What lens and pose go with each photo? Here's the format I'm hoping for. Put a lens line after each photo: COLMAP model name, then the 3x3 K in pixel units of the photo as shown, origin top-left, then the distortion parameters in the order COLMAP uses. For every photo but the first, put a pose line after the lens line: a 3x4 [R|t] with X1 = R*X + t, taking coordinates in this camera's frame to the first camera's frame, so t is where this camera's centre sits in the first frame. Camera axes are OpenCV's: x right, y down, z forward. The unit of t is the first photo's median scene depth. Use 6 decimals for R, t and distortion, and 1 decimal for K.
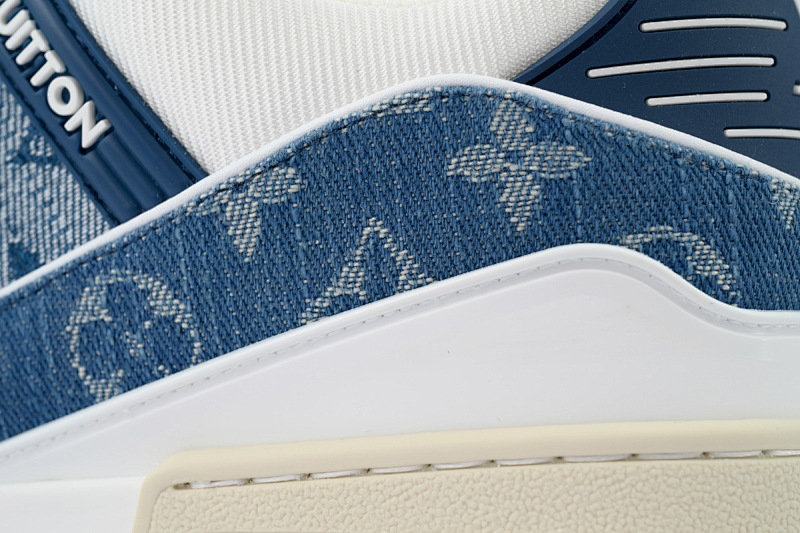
lens RADIAL K [[2178.3, 0, 400.0], [0, 2178.3, 266.5], [0, 0, 1]] dist [-0.000190, -0.140305]
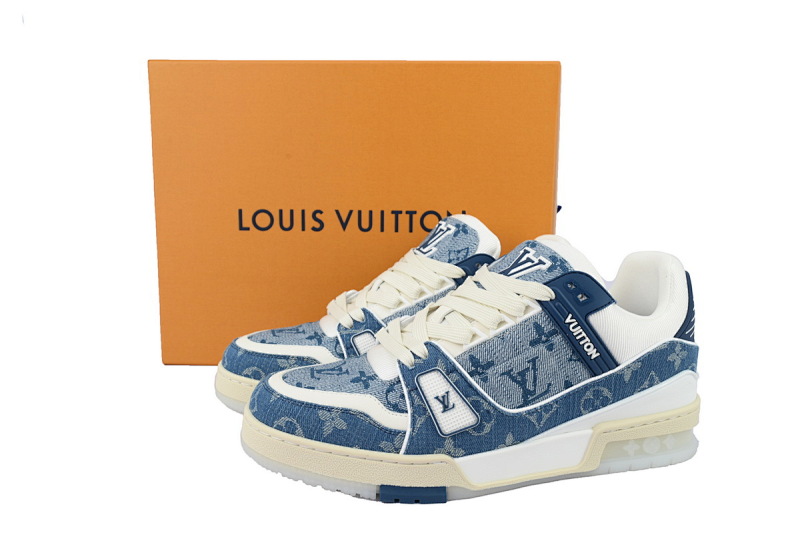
lens RADIAL K [[660.3, 0, 400.0], [0, 660.3, 266.5], [0, 0, 1]] dist [-0.000758, 0.001533]
pose [[0.811913, -0.084674, 0.577605, -1.134340], [-0.051668, 0.975120, 0.215574, -0.470634], [-0.581487, -0.204871, 0.787337, 0.271975]]
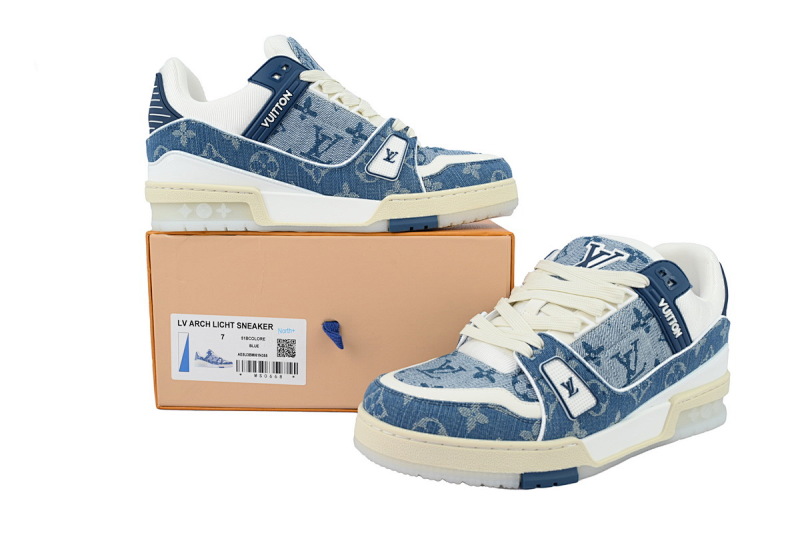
lens RADIAL K [[660.3, 0, 400.0], [0, 660.3, 266.5], [0, 0, 1]] dist [-0.000758, 0.001533]
pose [[0.606608, -0.104273, 0.788133, -1.574978], [-0.068068, 0.980908, 0.182169, -0.414813], [-0.792081, -0.164152, 0.587930, 0.668023]]
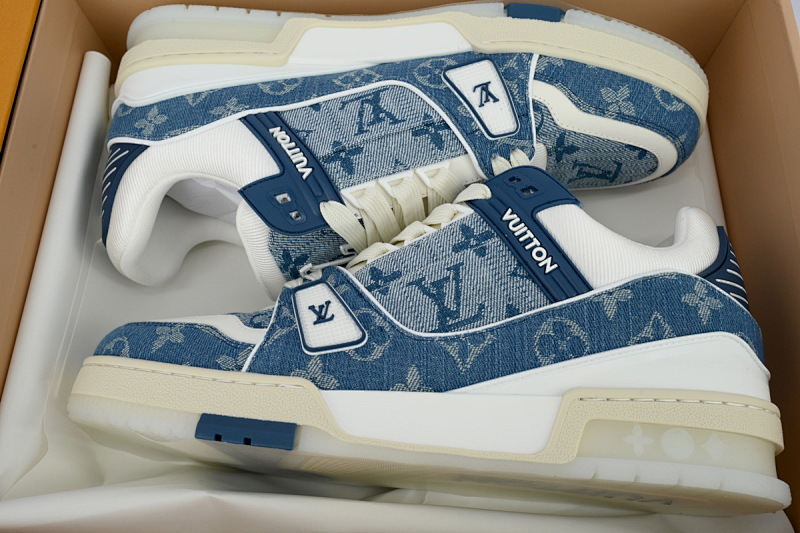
lens RADIAL K [[707.7, 0, 400.0], [0, 707.7, 266.5], [0, 0, 1]] dist [-0.000424, 0.000456]
pose [[0.924445, 0.220022, 0.311436, -0.595134], [-0.112900, 0.938052, -0.327585, 0.251187], [-0.364219, 0.267673, 0.892018, 0.268961]]
